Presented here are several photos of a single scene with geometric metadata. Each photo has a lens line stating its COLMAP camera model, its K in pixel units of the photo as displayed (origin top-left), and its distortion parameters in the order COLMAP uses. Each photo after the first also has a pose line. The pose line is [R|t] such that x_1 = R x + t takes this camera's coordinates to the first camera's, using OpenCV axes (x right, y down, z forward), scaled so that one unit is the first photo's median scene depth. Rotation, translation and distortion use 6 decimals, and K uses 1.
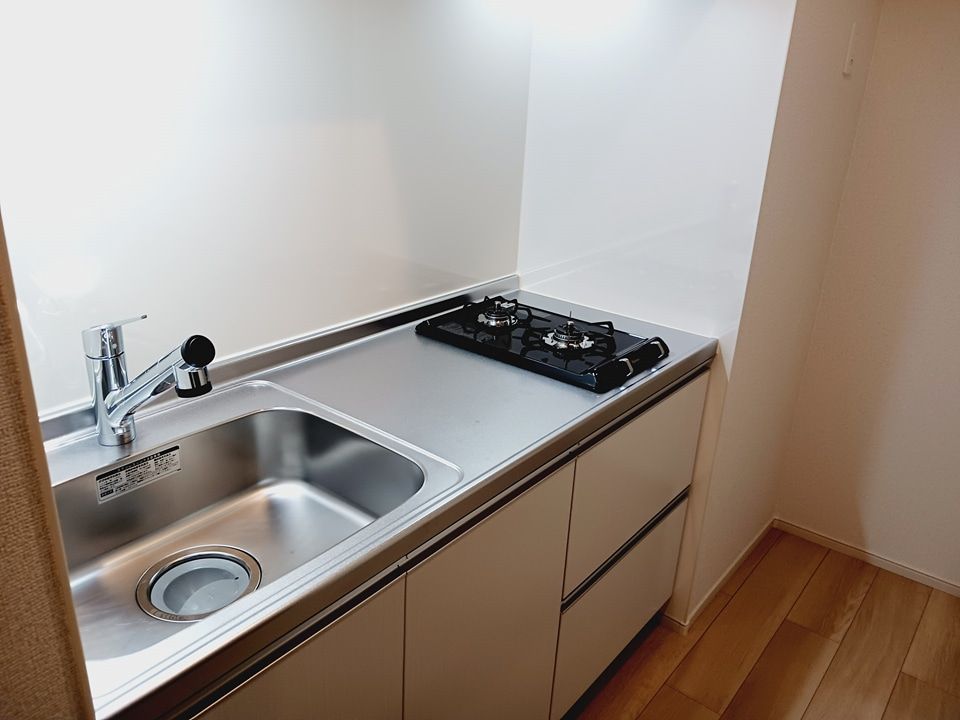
lens RADIAL K [[758.8, 0, 479.7], [0, 758.8, 360.6], [0, 0, 1]] dist [0.002605, 0.002983]
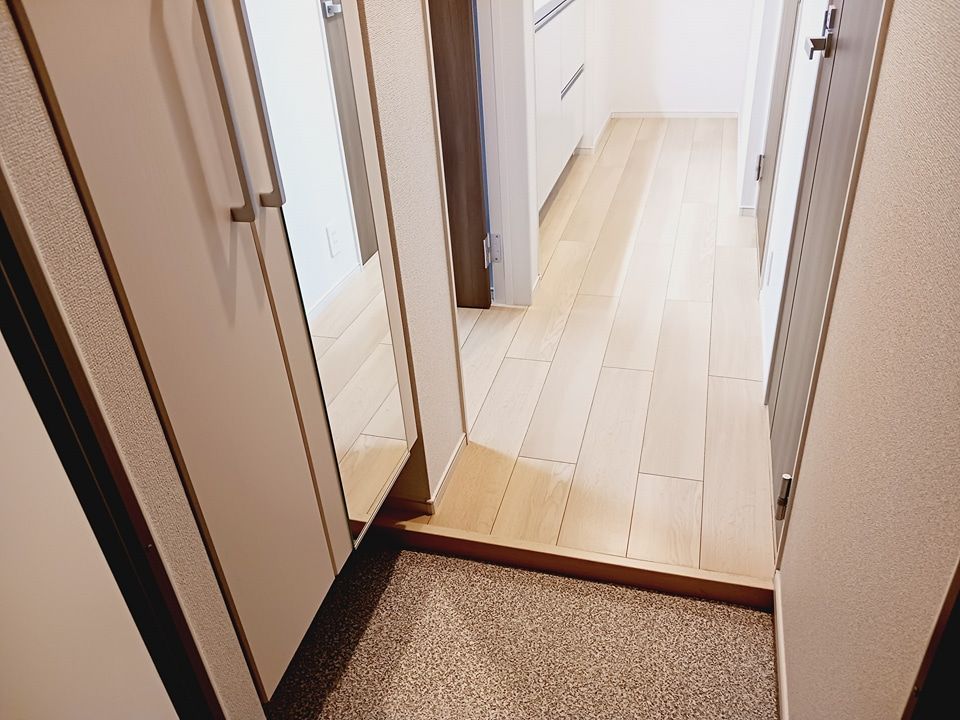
lens RADIAL K [[758.8, 0, 480.3], [0, 758.8, 359.5], [0, 0, 1]] dist [0.002605, 0.002983]
pose [[0.914505, -0.296944, 0.274781, -0.660780], [0.241533, 0.945588, 0.218005, 0.363021], [-0.324565, -0.132998, 0.936466, -0.754392]]
